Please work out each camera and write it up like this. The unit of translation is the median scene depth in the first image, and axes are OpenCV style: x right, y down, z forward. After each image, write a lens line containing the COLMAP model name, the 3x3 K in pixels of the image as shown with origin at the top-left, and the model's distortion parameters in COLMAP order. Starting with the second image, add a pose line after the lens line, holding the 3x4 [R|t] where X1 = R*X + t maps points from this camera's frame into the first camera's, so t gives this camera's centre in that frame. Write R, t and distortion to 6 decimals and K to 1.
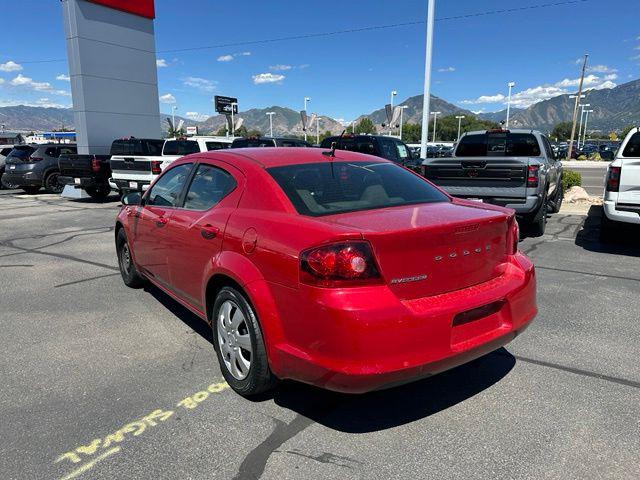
lens RADIAL K [[447.8, 0, 316.3], [0, 447.8, 242.4], [0, 0, 1]] dist [0.047101, -0.056563]
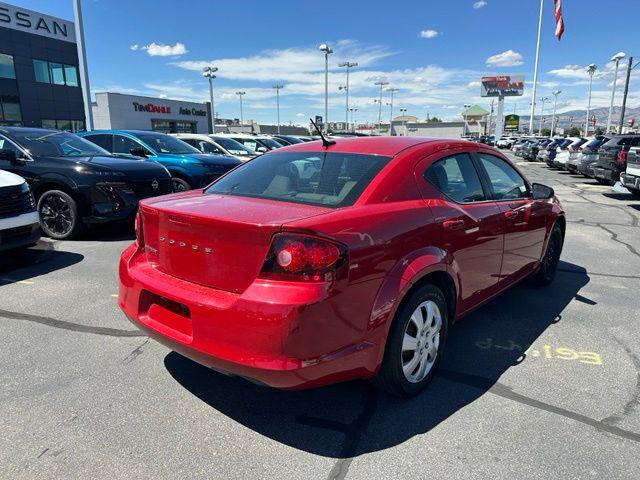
lens RADIAL K [[447.8, 0, 317.1], [0, 447.8, 245.0], [0, 0, 1]] dist [0.047101, -0.056563]
pose [[0.241354, 0.220317, -0.945097, 0.695321], [-0.197466, 0.964663, 0.174450, -0.106763], [0.950134, 0.144521, 0.276330, 0.522984]]
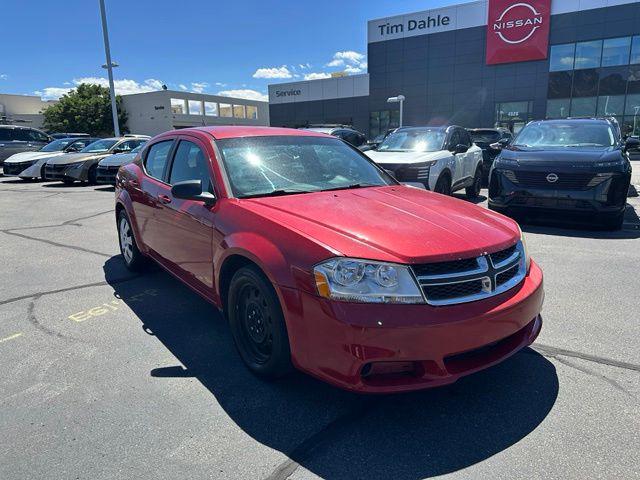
lens RADIAL K [[447.8, 0, 314.6], [0, 447.8, 240.3], [0, 0, 1]] dist [0.047101, -0.056563]
pose [[-0.999808, 0.018714, -0.005817, -0.222696], [0.014739, 0.913691, 0.406142, -0.343126], [0.012915, 0.405979, -0.913791, 1.804929]]
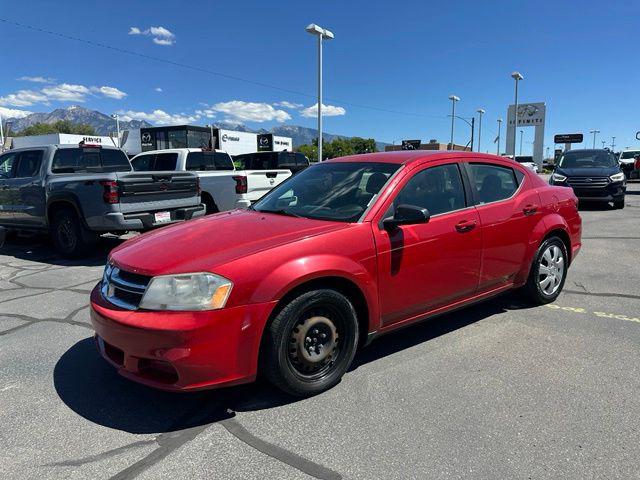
lens RADIAL K [[447.8, 0, 318.2], [0, 447.8, 240.5], [0, 0, 1]] dist [0.047101, -0.056563]
pose [[-0.033795, -0.154496, 0.987415, -1.031674], [0.216907, 0.963297, 0.158147, -0.189336], [-0.975607, 0.219522, 0.000957, 1.069175]]
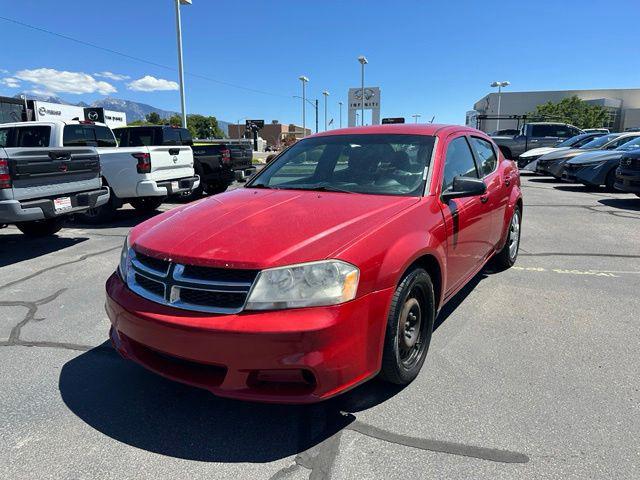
lens RADIAL K [[447.8, 0, 317.5], [0, 447.8, 244.2], [0, 0, 1]] dist [0.047101, -0.056563]
pose [[-0.368775, -0.190431, 0.909803, -0.911212], [0.201937, 0.938998, 0.278394, -0.240187], [-0.907318, 0.286388, -0.307824, 1.352373]]
